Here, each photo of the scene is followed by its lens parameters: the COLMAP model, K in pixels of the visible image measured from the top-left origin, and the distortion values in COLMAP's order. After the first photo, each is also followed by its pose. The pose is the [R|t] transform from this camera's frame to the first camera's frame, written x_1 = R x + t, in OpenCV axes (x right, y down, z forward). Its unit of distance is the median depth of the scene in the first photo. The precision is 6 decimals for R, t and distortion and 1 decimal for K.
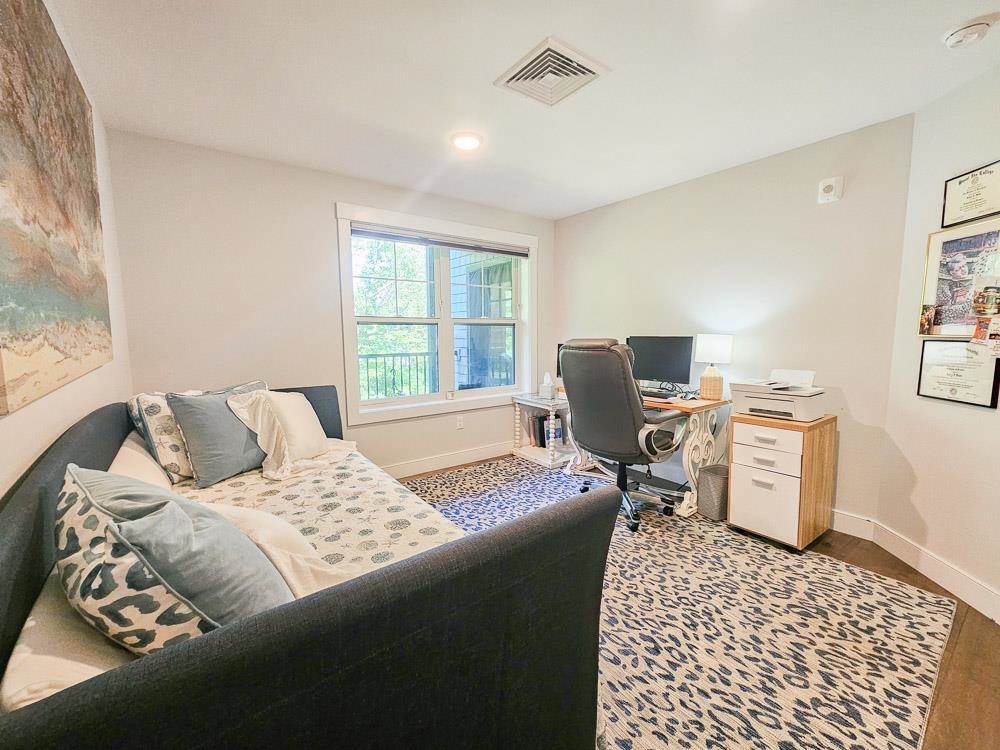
lens RADIAL K [[419.3, 0, 499.4], [0, 419.3, 375.0], [0, 0, 1]] dist [-0.000819, 0.000114]
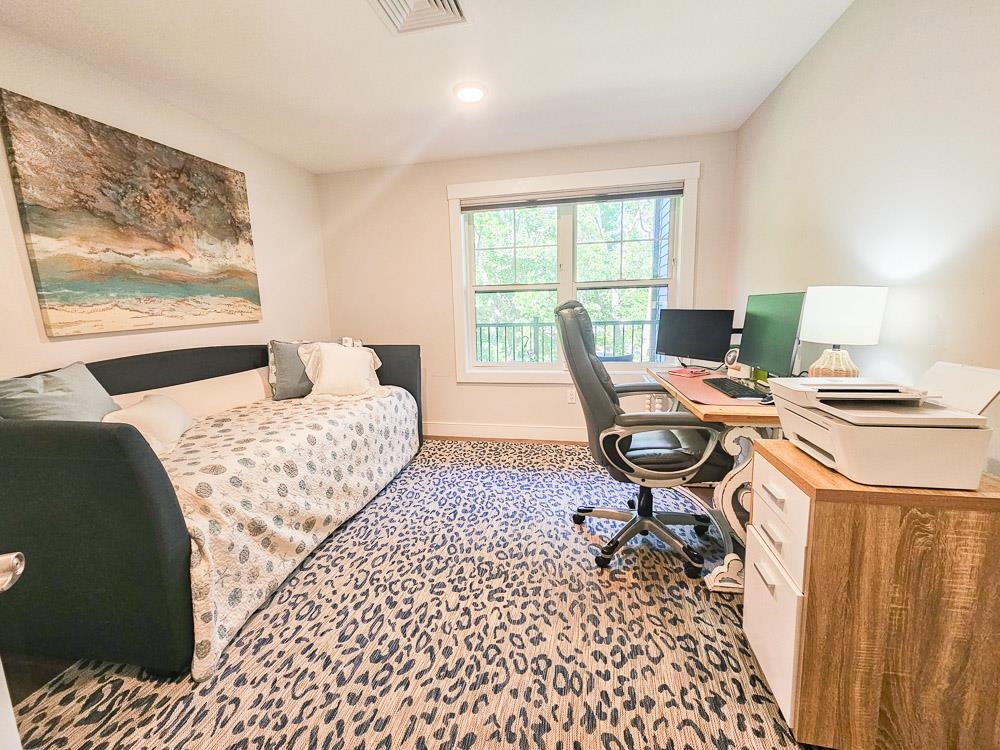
lens RADIAL K [[419.3, 0, 499.4], [0, 419.3, 375.0], [0, 0, 1]] dist [-0.000819, 0.000114]
pose [[0.662508, 0.106664, -0.741422, 0.732526], [-0.055611, 0.994082, 0.093320, -0.017116], [0.746988, -0.020594, 0.664519, 0.403655]]
